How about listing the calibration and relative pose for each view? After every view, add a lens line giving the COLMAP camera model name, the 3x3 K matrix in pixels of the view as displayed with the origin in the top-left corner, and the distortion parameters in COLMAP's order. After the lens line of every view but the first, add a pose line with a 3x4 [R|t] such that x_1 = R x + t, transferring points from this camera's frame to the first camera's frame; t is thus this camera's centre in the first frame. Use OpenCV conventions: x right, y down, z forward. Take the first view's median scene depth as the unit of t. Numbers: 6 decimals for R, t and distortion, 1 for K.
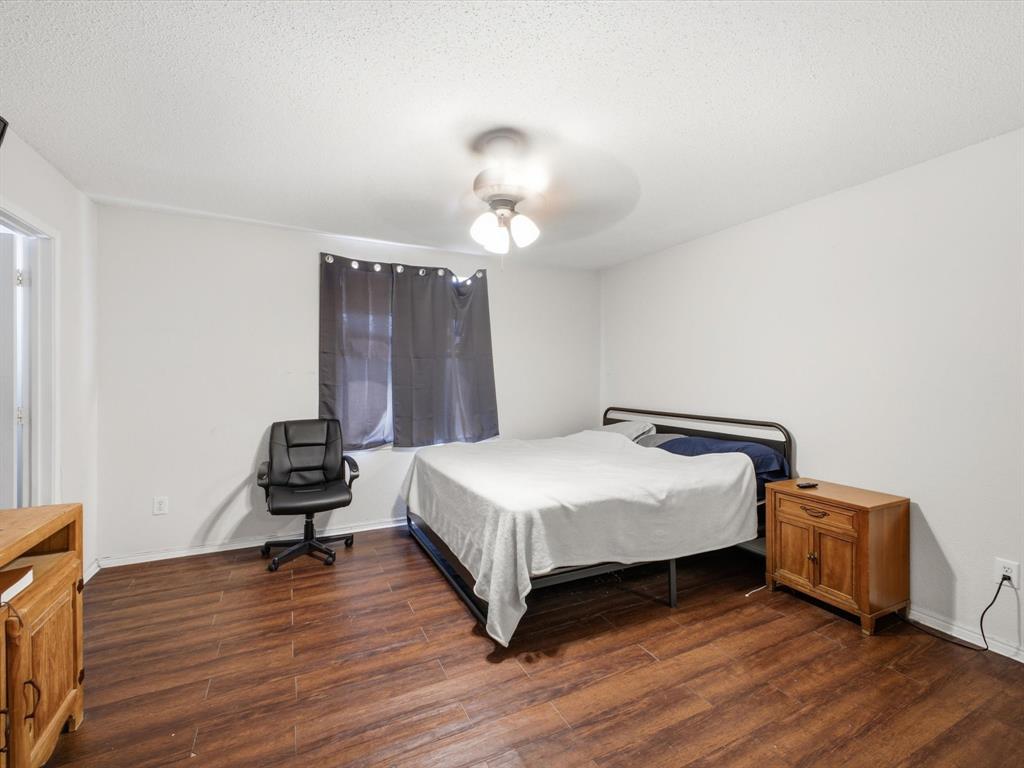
lens RADIAL K [[460.4, 0, 510.6], [0, 460.4, 379.0], [0, 0, 1]] dist [0.019388, -0.000874]
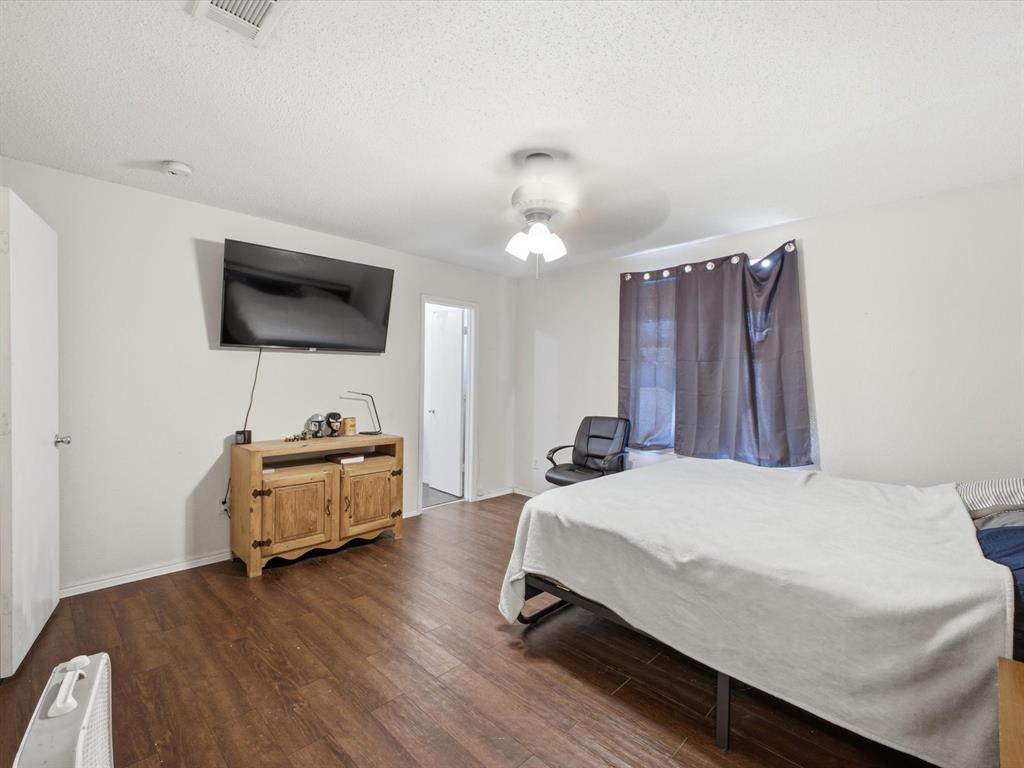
lens RADIAL K [[460.9, 0, 512.0], [0, 460.9, 384.0], [0, 0, 1]] dist [0.019162, -0.000724]
pose [[0.331267, 0.007607, -0.943506, 0.584216], [-0.017446, 0.999846, 0.001936, 0.005116], [0.943376, 0.015819, 0.331349, 0.365056]]
